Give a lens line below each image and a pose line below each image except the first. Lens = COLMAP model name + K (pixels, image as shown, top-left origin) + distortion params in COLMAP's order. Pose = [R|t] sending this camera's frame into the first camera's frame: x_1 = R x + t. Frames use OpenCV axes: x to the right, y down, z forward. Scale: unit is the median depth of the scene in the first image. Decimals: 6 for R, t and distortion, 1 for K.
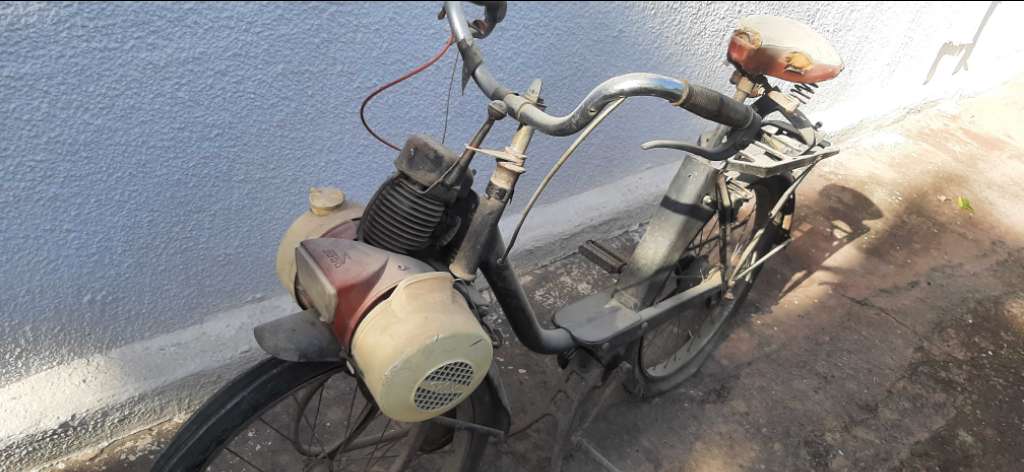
lens RADIAL K [[802.7, 0, 506.6], [0, 802.7, 238.6], [0, 0, 1]] dist [0.014664, -0.071662]
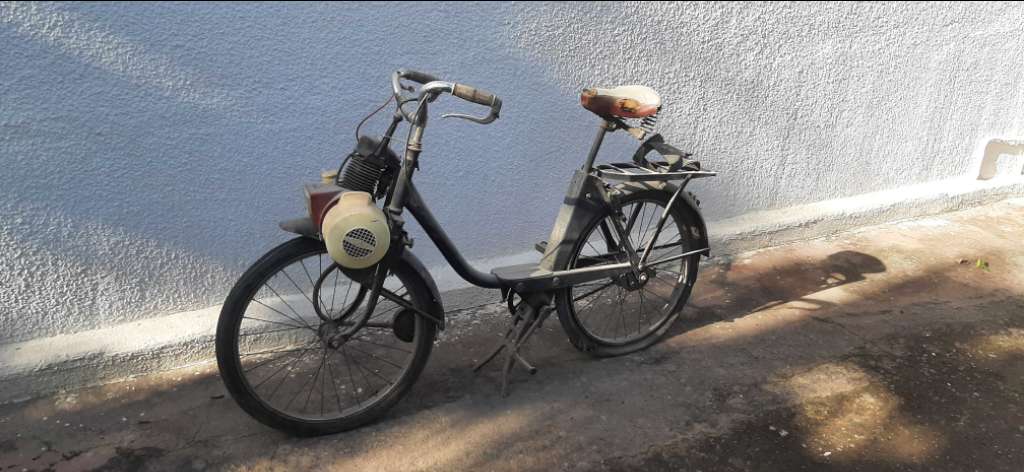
lens RADIAL K [[802.7, 0, 519.8], [0, 802.7, 235.1], [0, 0, 1]] dist [0.014664, -0.071662]
pose [[0.955163, -0.062572, -0.289393, 0.612885], [-0.013247, 0.967404, -0.252891, 0.458760], [0.295784, 0.245386, 0.923200, -0.517915]]
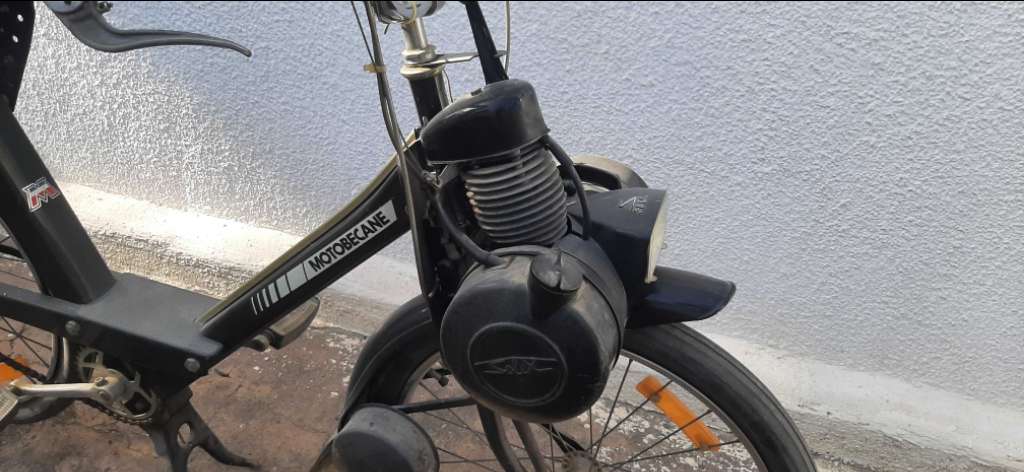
lens RADIAL K [[802.7, 0, 507.1], [0, 802.7, 240.7], [0, 0, 1]] dist [0.014664, -0.071662]
pose [[0.474083, 0.295273, -0.829494, 0.547386], [-0.466500, 0.883230, 0.047781, -0.021030], [0.746742, 0.364307, 0.556469, 0.531990]]
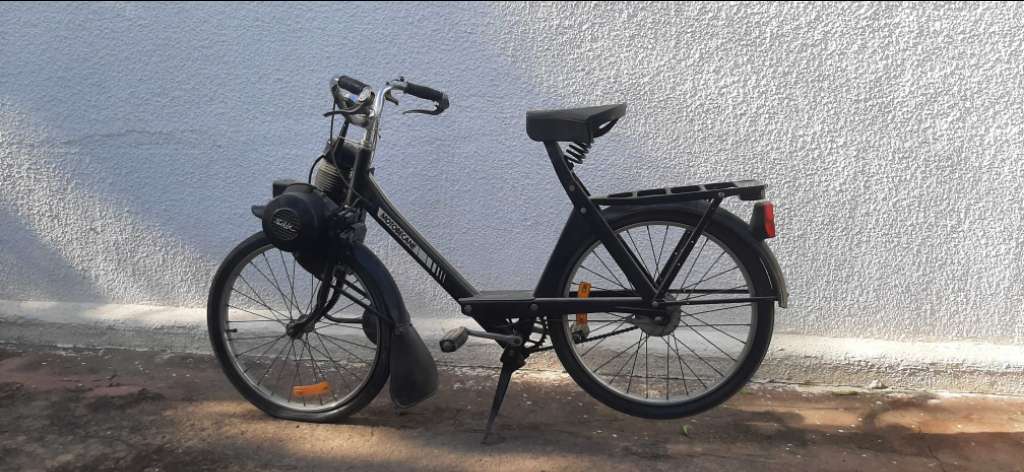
lens RADIAL K [[802.7, 0, 509.4], [0, 802.7, 238.0], [0, 0, 1]] dist [0.014664, -0.071662]
pose [[0.619241, -0.059203, -0.782966, 1.375127], [-0.344054, 0.875874, -0.338337, 0.506980], [0.705810, 0.478894, 0.522008, 0.215534]]
